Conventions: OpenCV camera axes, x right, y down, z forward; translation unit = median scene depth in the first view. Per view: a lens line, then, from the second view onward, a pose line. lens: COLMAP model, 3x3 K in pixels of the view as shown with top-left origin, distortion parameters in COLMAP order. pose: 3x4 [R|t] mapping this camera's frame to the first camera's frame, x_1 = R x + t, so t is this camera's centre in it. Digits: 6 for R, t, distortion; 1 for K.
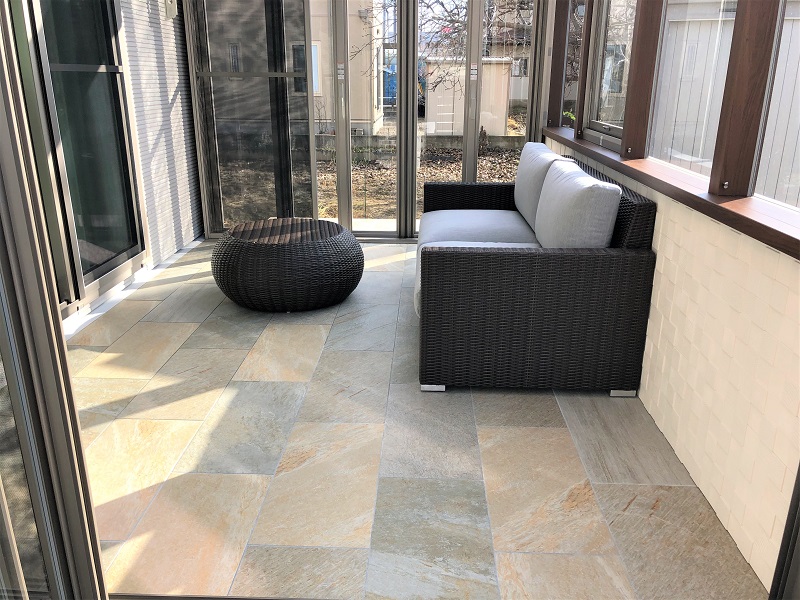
lens RADIAL K [[653.9, 0, 402.8], [0, 653.9, 300.6], [0, 0, 1]] dist [0.014274, 0.006635]
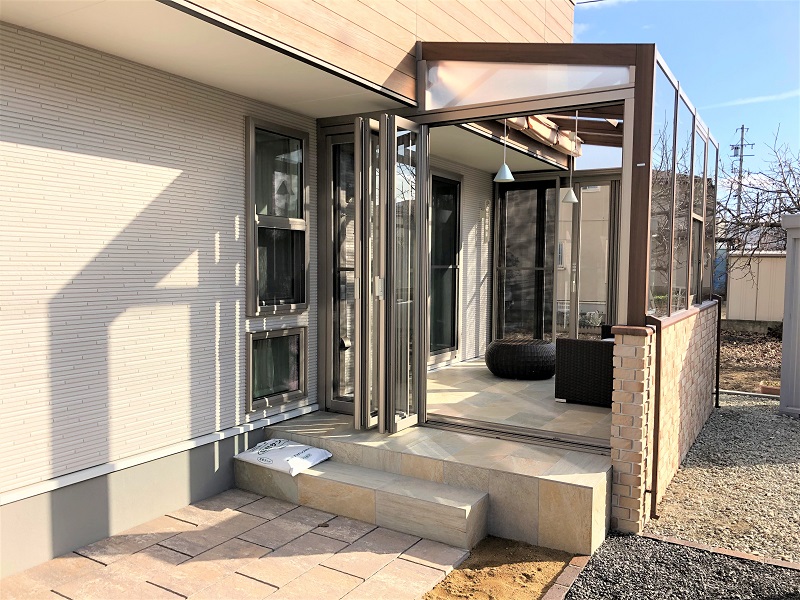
lens RADIAL K [[653.9, 0, 401.0], [0, 653.9, 303.9], [0, 0, 1]] dist [0.014274, 0.006635]
pose [[0.873323, 0.026619, -0.486413, 0.427865], [-0.157109, 0.960542, -0.229514, 0.273050], [0.461111, 0.276860, 0.843045, -0.818979]]
